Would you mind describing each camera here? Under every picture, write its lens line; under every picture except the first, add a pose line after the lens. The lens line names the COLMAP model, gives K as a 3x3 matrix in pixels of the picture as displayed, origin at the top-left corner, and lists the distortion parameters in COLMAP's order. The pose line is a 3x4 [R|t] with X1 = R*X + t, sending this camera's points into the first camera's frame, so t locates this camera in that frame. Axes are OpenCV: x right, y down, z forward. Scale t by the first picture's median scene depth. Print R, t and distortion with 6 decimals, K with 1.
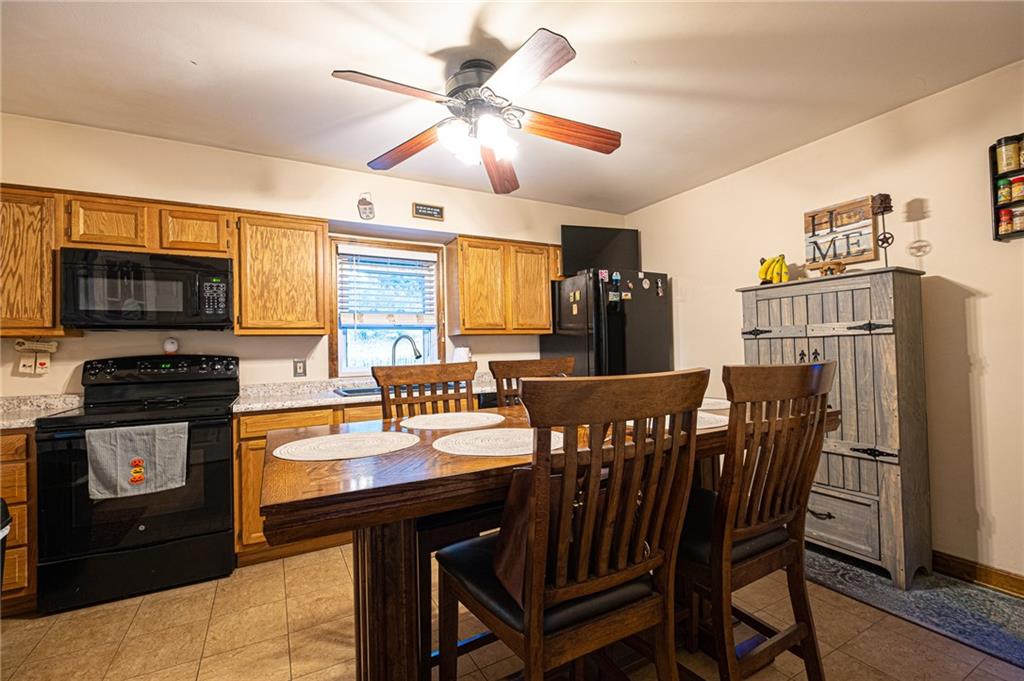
lens RADIAL K [[439.0, 0, 514.9], [0, 439.0, 344.5], [0, 0, 1]] dist [0.000660, -0.005984]
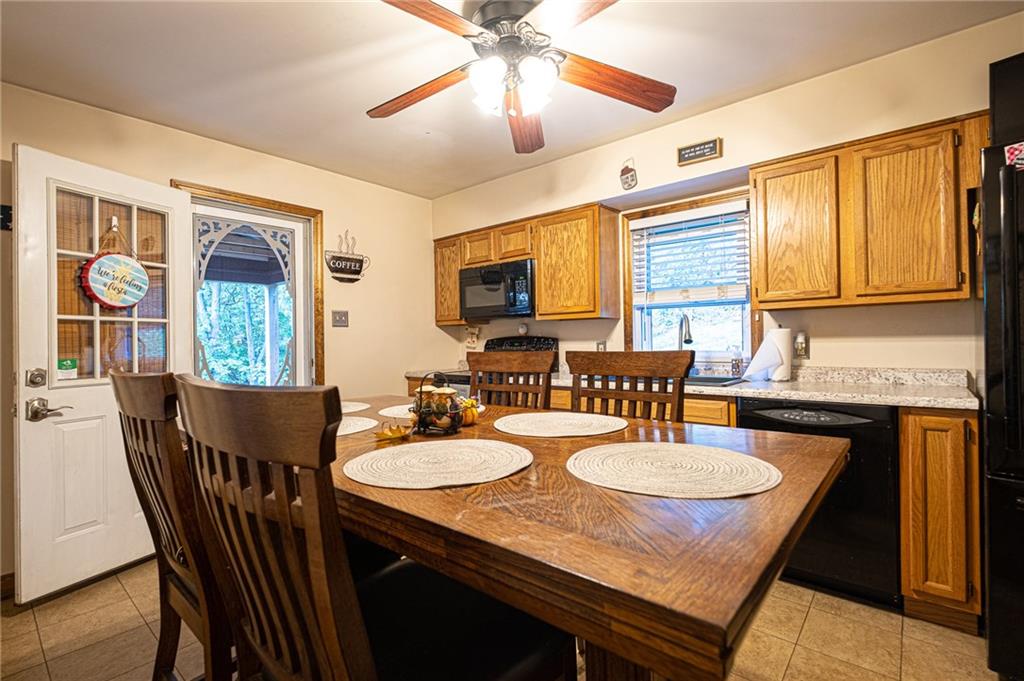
lens RADIAL K [[487.3, 0, 512.0], [0, 487.3, 340.5], [0, 0, 1]] dist [-0.001759, -0.000599]
pose [[0.334151, 0.020559, -0.942295, 0.569633], [0.023915, 0.999255, 0.030282, -0.008822], [0.942216, -0.032654, 0.333411, 0.451977]]
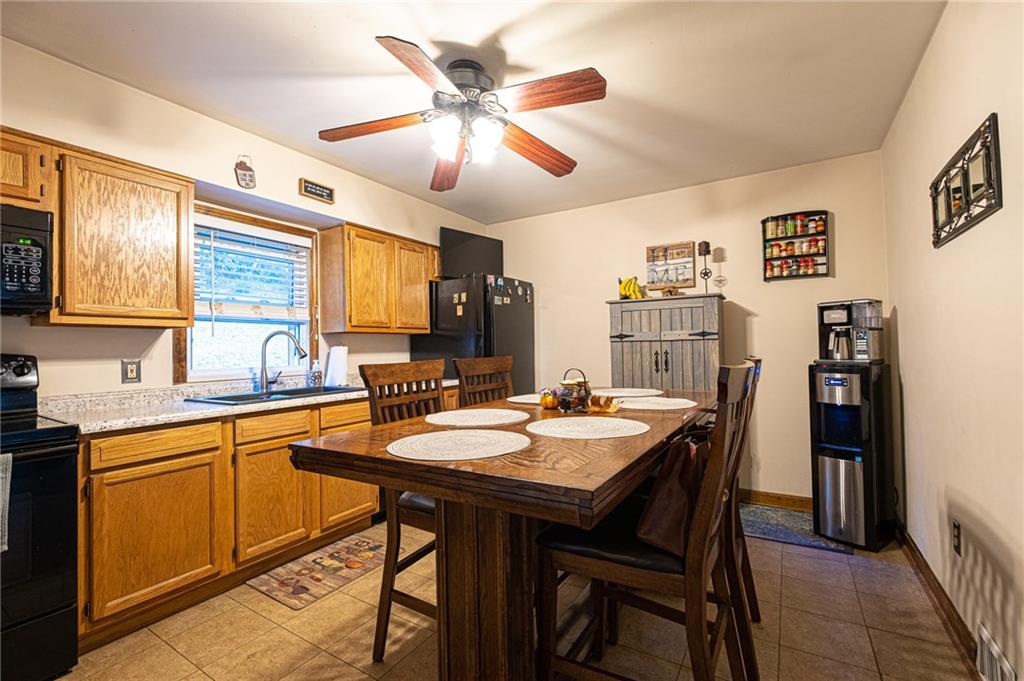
lens RADIAL K [[439.0, 0, 514.9], [0, 439.0, 344.5], [0, 0, 1]] dist [0.000660, -0.005984]
pose [[0.871167, 0.013025, 0.490814, -0.316508], [-0.010511, 0.999914, -0.007880, 0.008073], [-0.490875, 0.001706, 0.871228, 0.045101]]
